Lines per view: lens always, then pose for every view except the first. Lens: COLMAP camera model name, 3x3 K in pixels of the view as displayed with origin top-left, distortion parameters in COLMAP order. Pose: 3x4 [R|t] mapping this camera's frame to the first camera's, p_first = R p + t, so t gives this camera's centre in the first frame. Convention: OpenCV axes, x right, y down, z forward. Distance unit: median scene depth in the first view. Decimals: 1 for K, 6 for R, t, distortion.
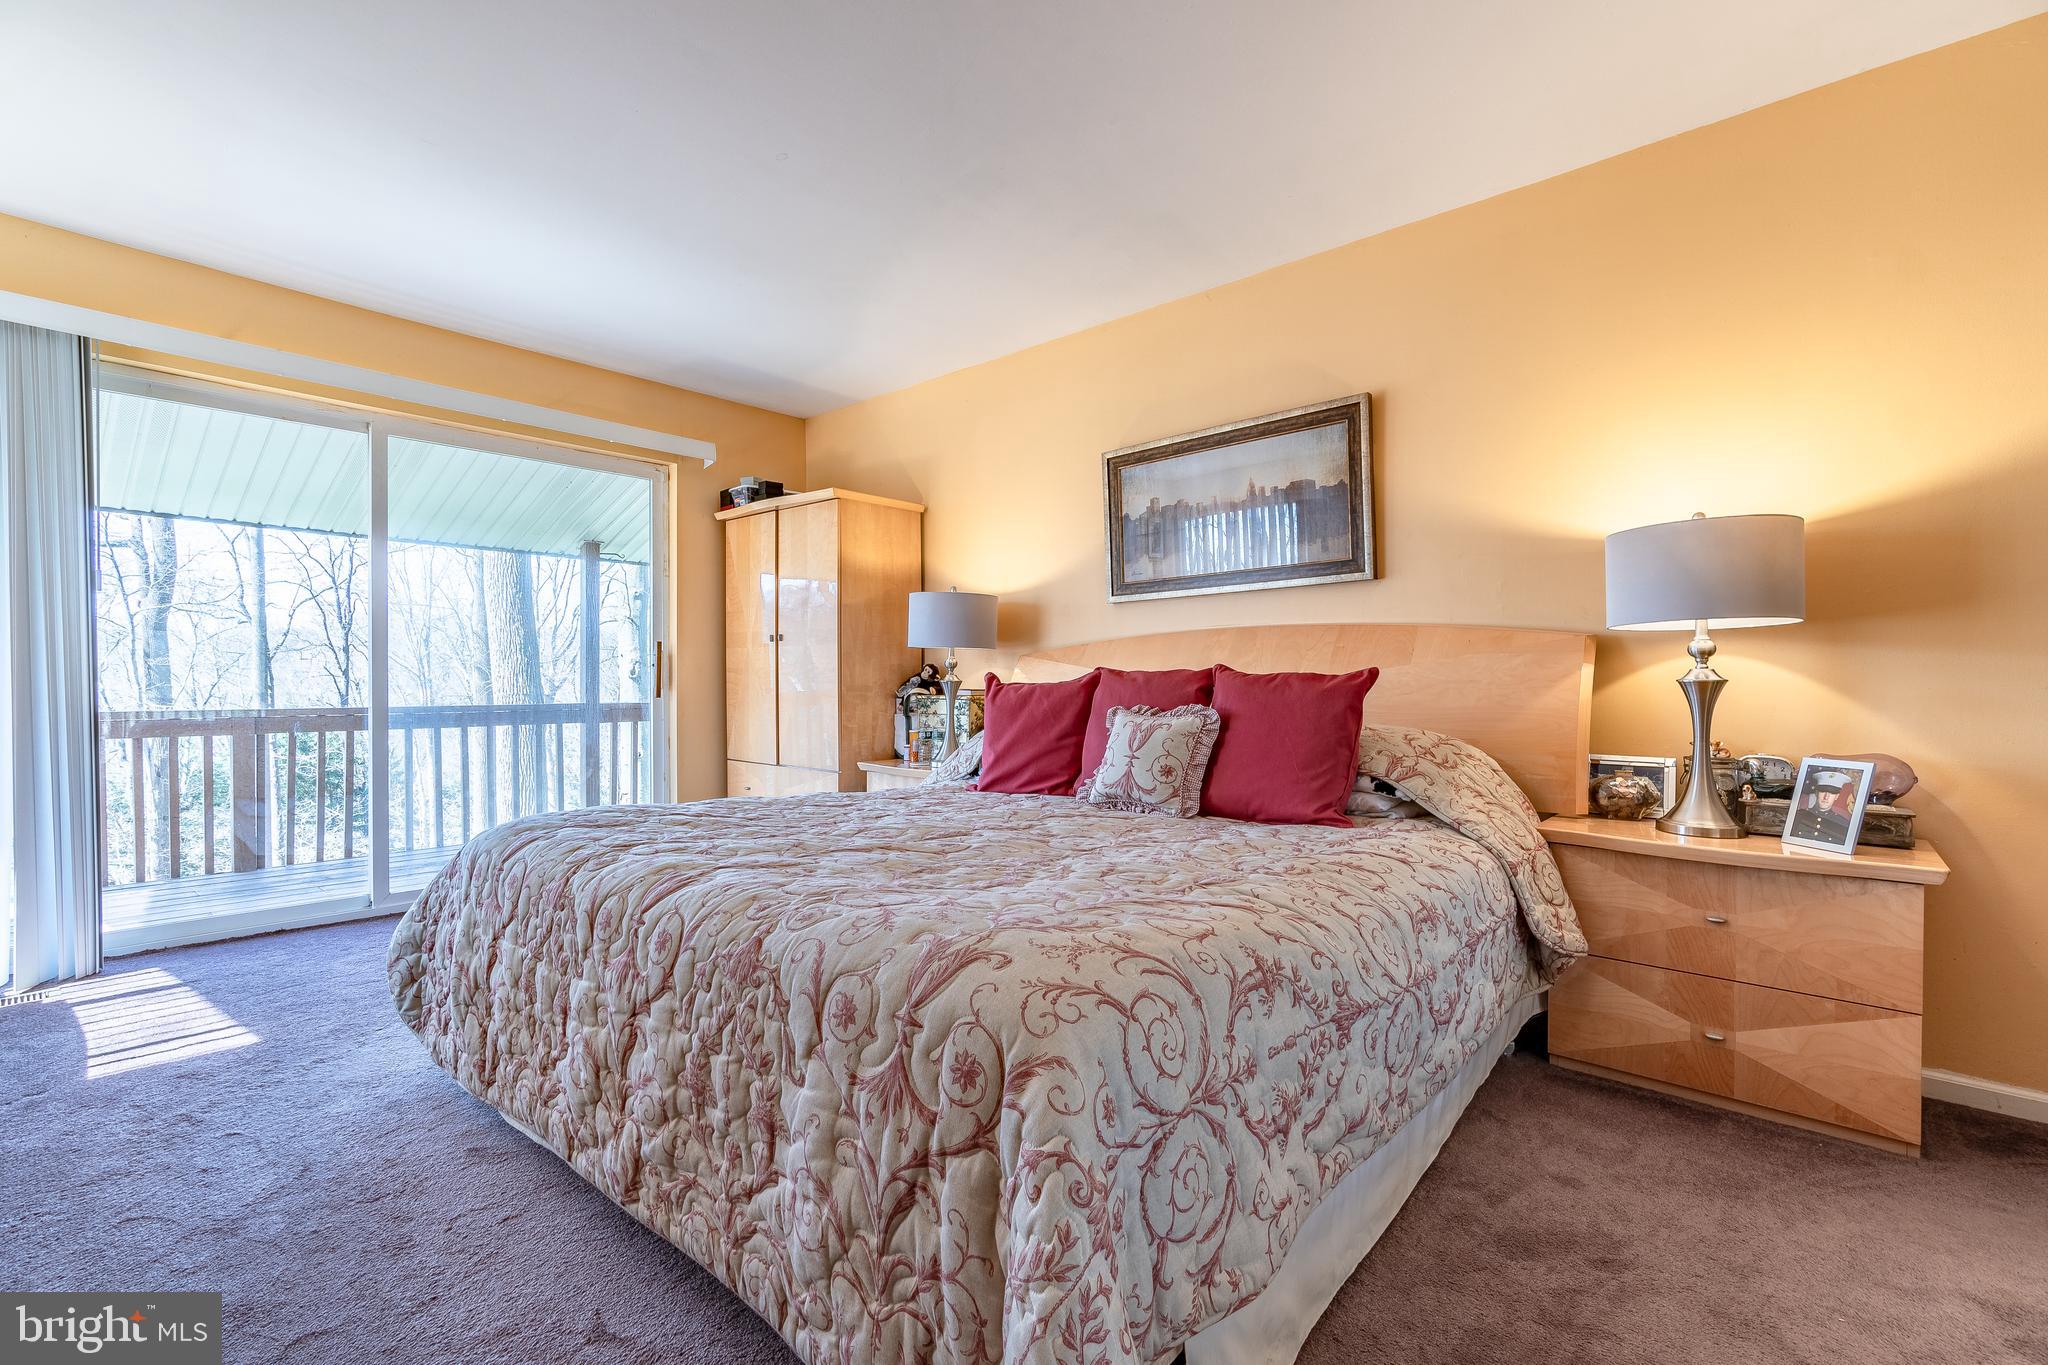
lens RADIAL K [[890.2, 0, 1028.6], [0, 890.2, 687.7], [0, 0, 1]] dist [-0.000300, -0.000060]
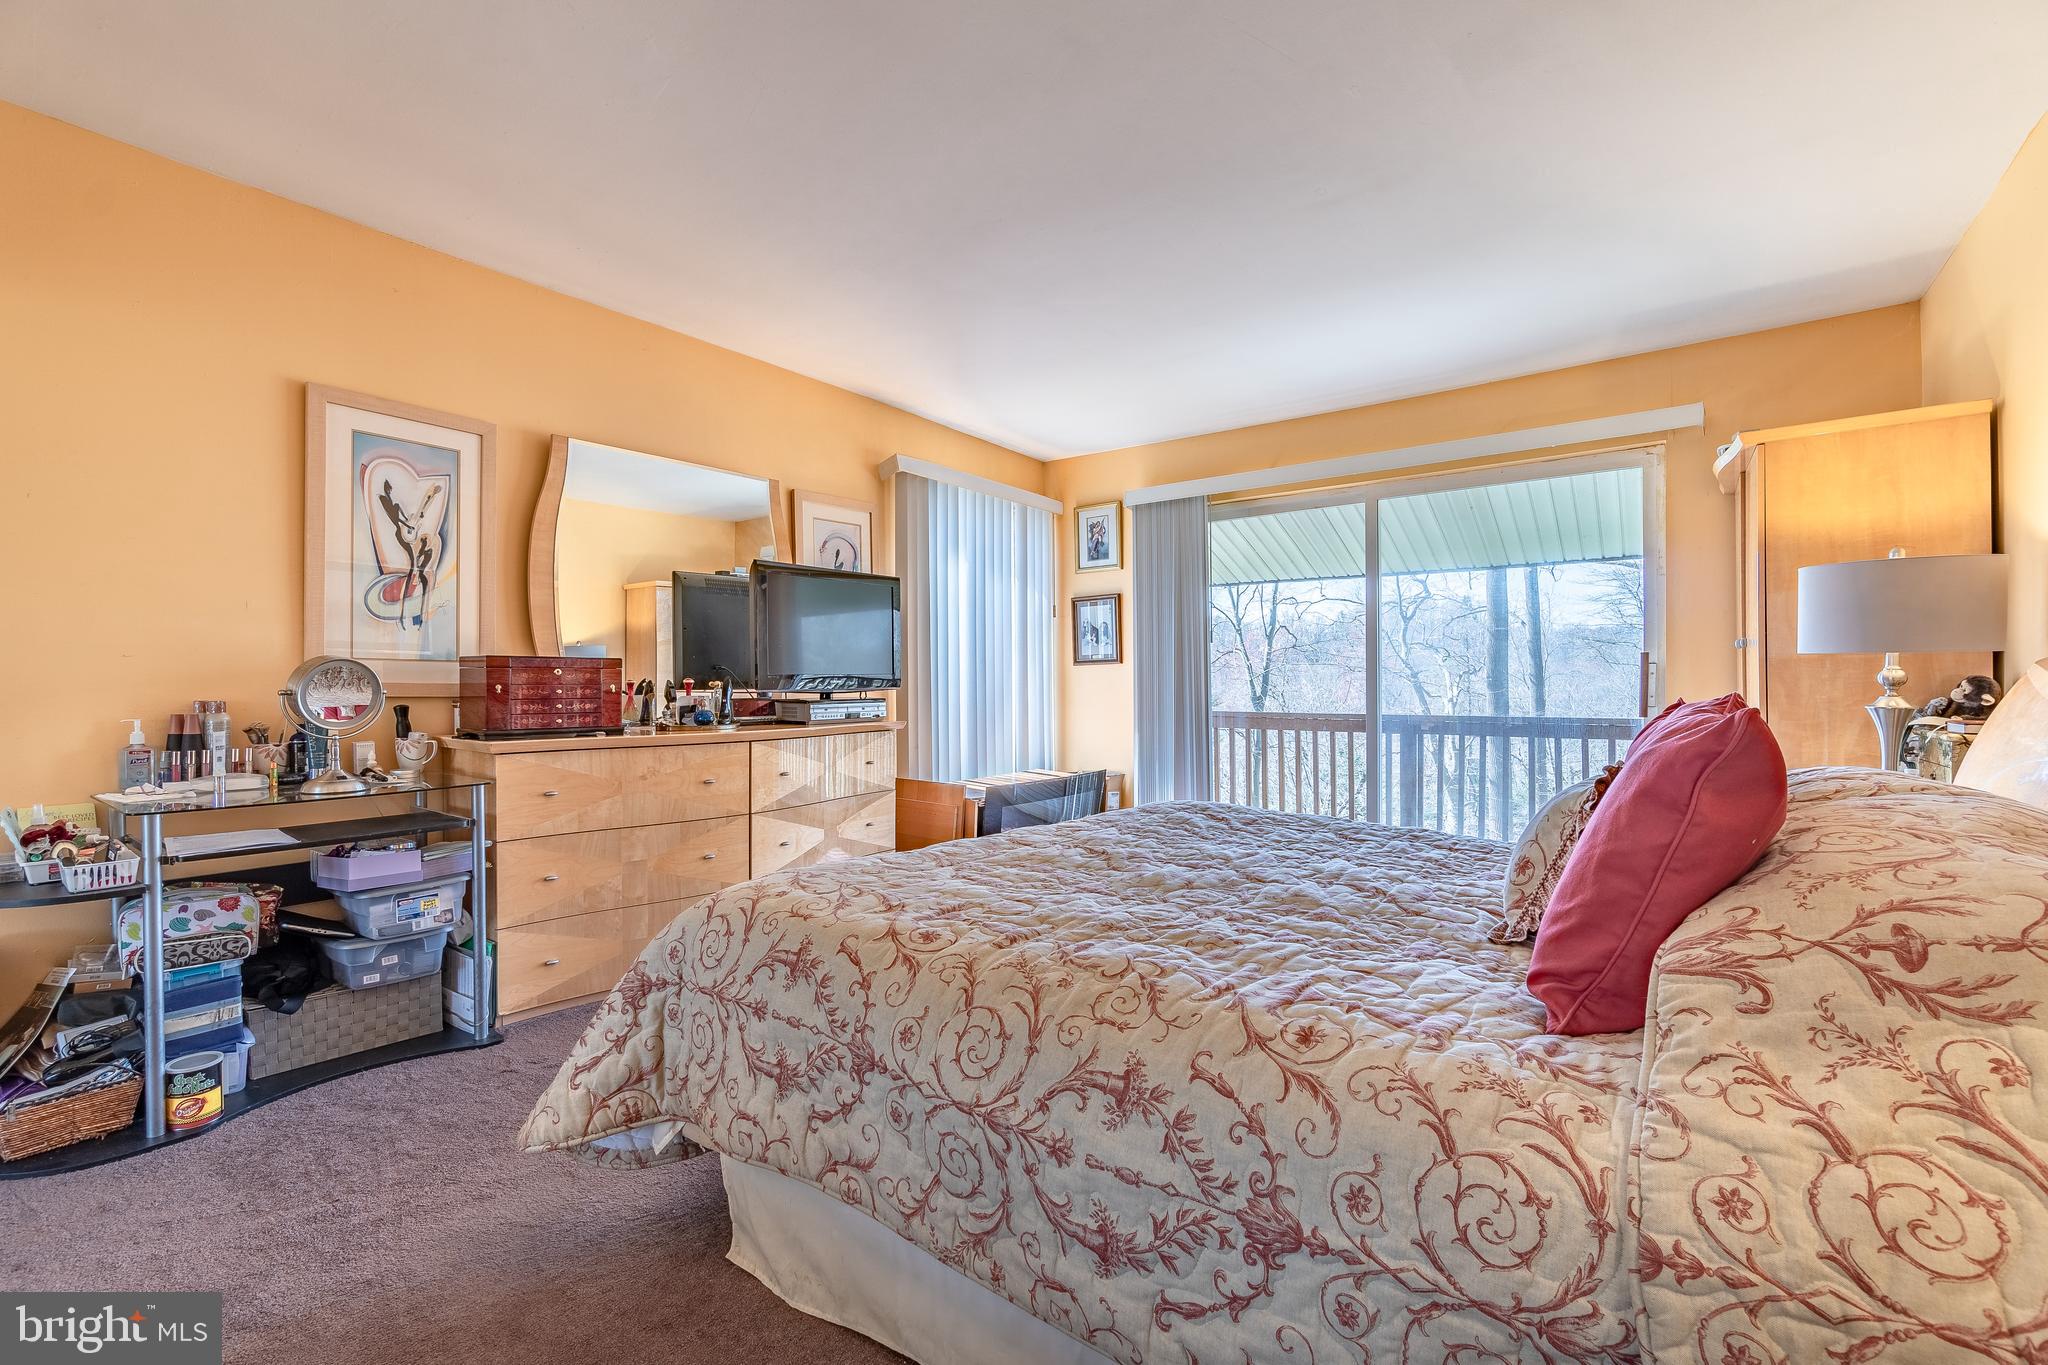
lens RADIAL K [[865.1, 0, 1036.3], [0, 865.1, 713.1], [0, 0, 1]] dist [0.001143, 0.000092]
pose [[0.105670, 0.024306, -0.994104, 0.454506], [-0.011203, 0.999667, 0.023251, -0.003893], [0.994338, 0.008680, 0.105907, 0.395391]]
